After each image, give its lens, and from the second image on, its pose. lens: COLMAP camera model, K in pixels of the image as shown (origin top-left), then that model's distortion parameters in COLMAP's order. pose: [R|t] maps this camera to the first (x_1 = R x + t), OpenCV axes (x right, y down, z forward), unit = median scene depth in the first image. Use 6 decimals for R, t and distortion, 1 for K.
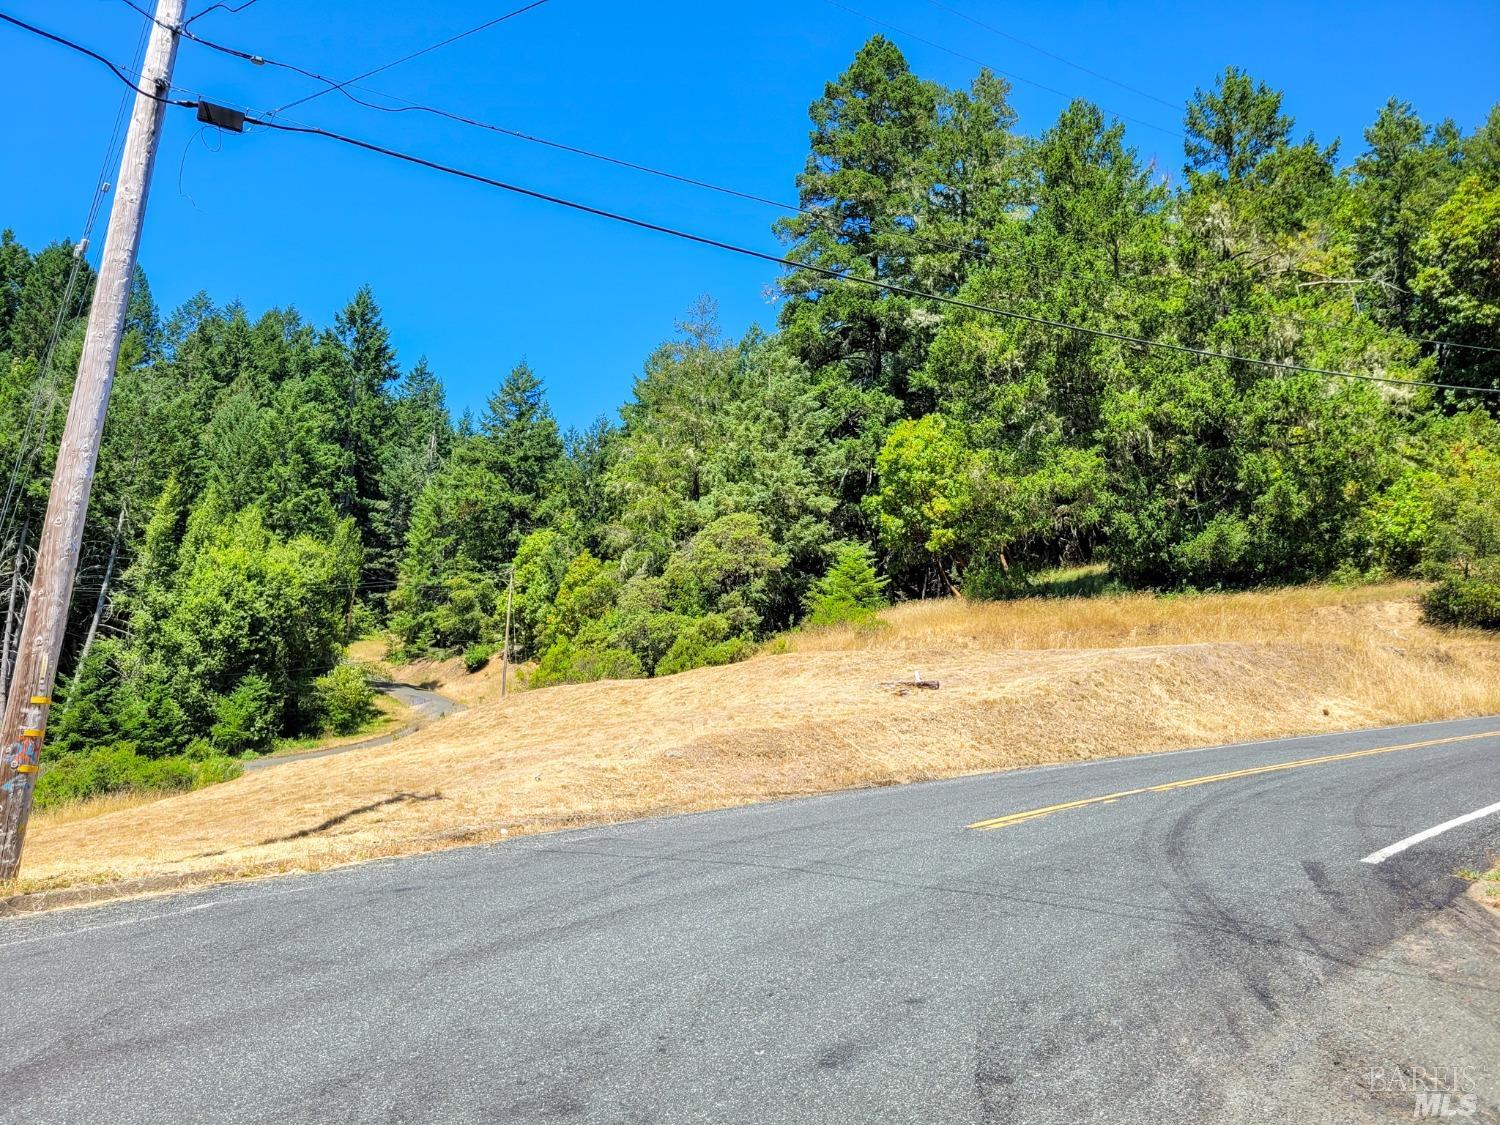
lens RADIAL K [[1130.8, 0, 749.1], [0, 1130.8, 524.9], [0, 0, 1]] dist [0.032143, -0.009554]
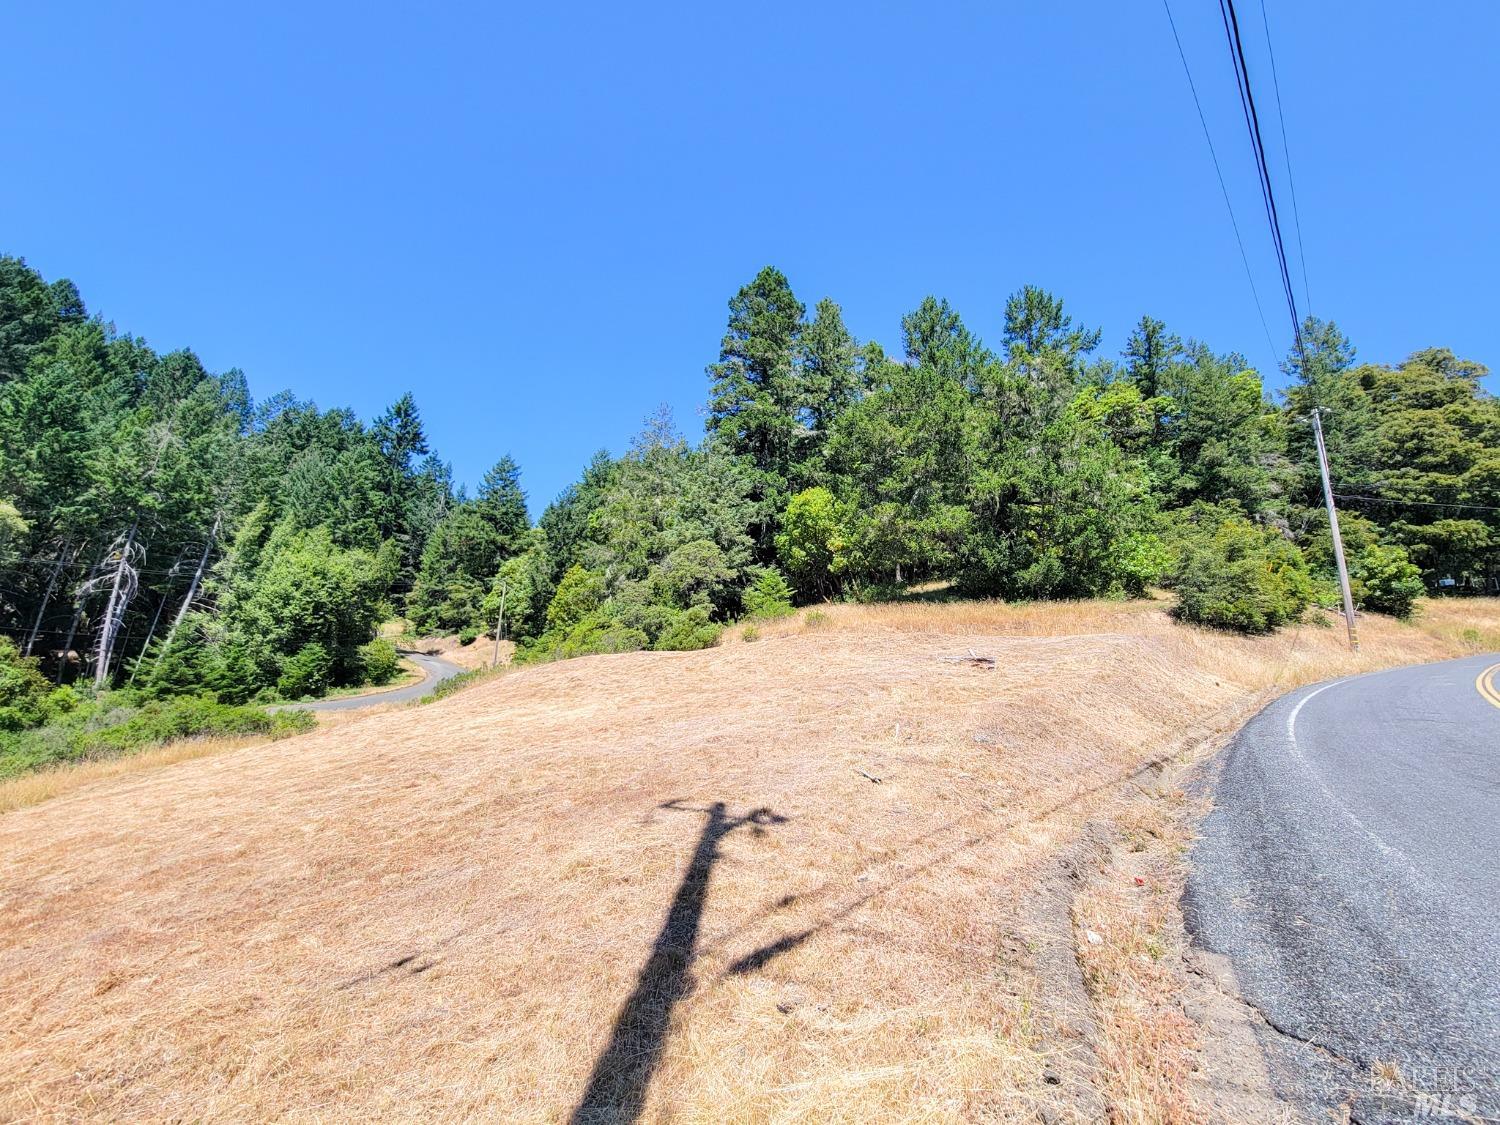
lens RADIAL K [[609.4, 0, 751.7], [0, 609.4, 556.5], [0, 0, 1]] dist [-0.001826, 0.000549]
pose [[0.973792, 0.057311, 0.220101, -0.074911], [-0.051521, 0.998160, -0.031961, 0.020541], [-0.221528, 0.019783, 0.974953, 0.132200]]
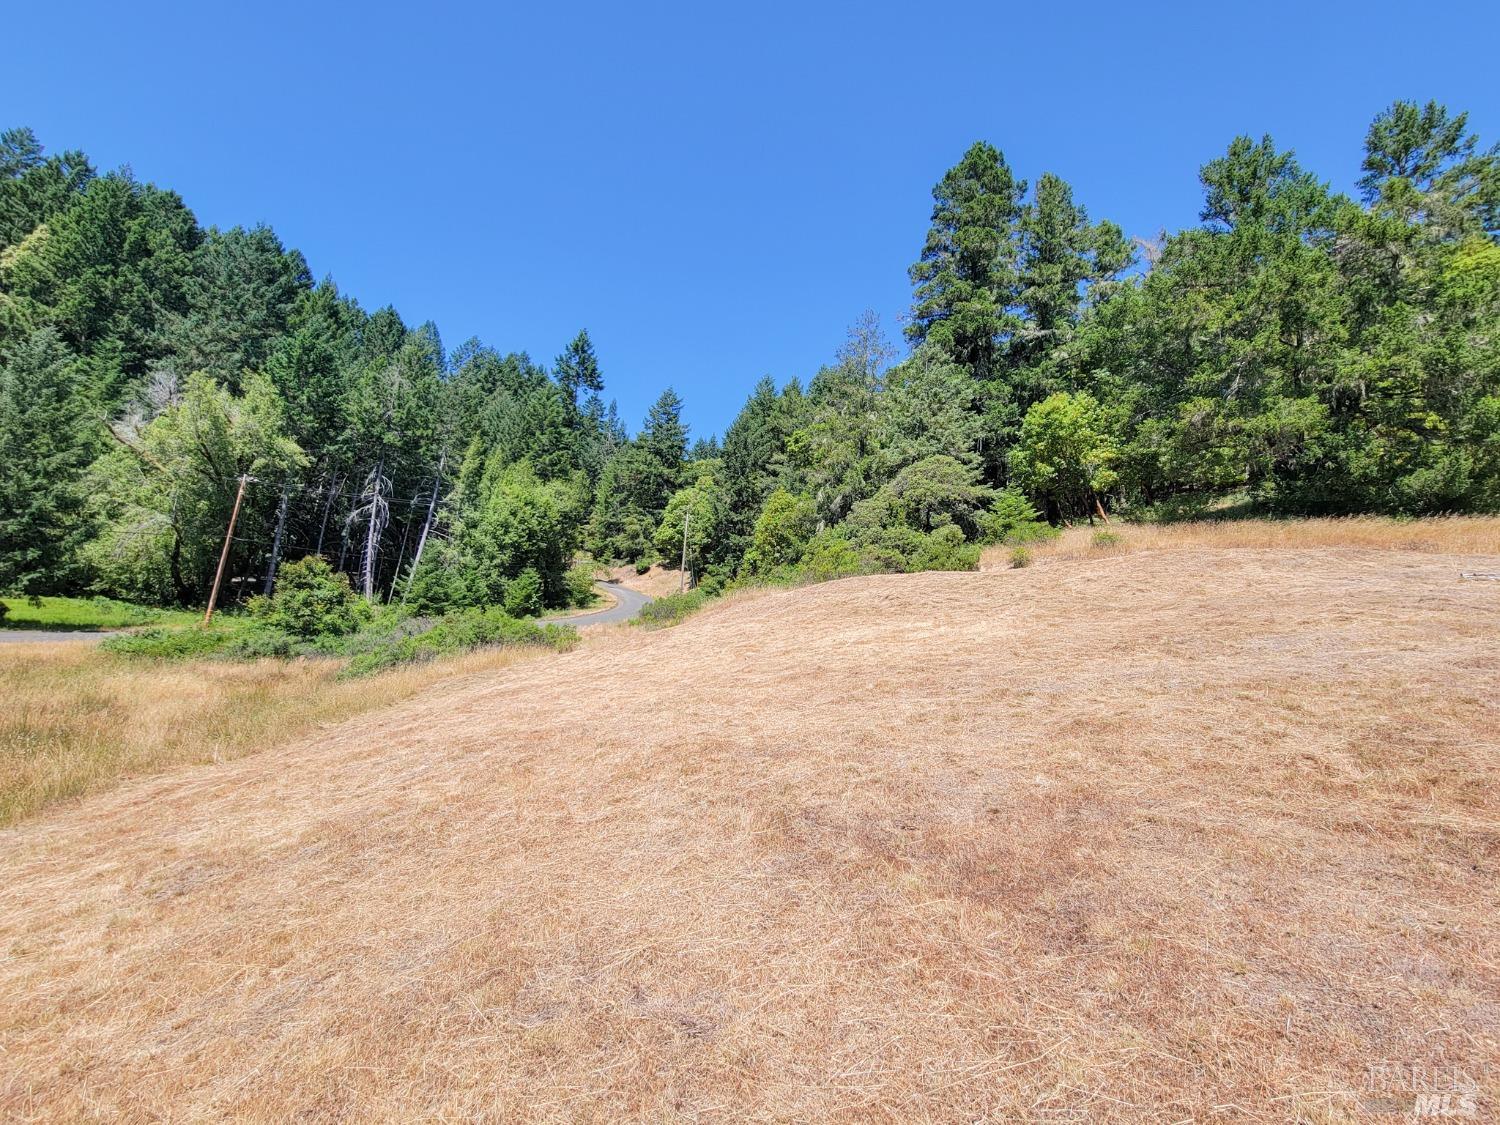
lens RADIAL K [[609.4, 0, 751.7], [0, 609.4, 556.5], [0, 0, 1]] dist [-0.001826, 0.000549]
pose [[0.999021, 0.041528, 0.015241, -0.146251], [-0.042644, 0.995705, 0.082173, 0.036228], [-0.011763, -0.082742, 0.996502, 0.174248]]
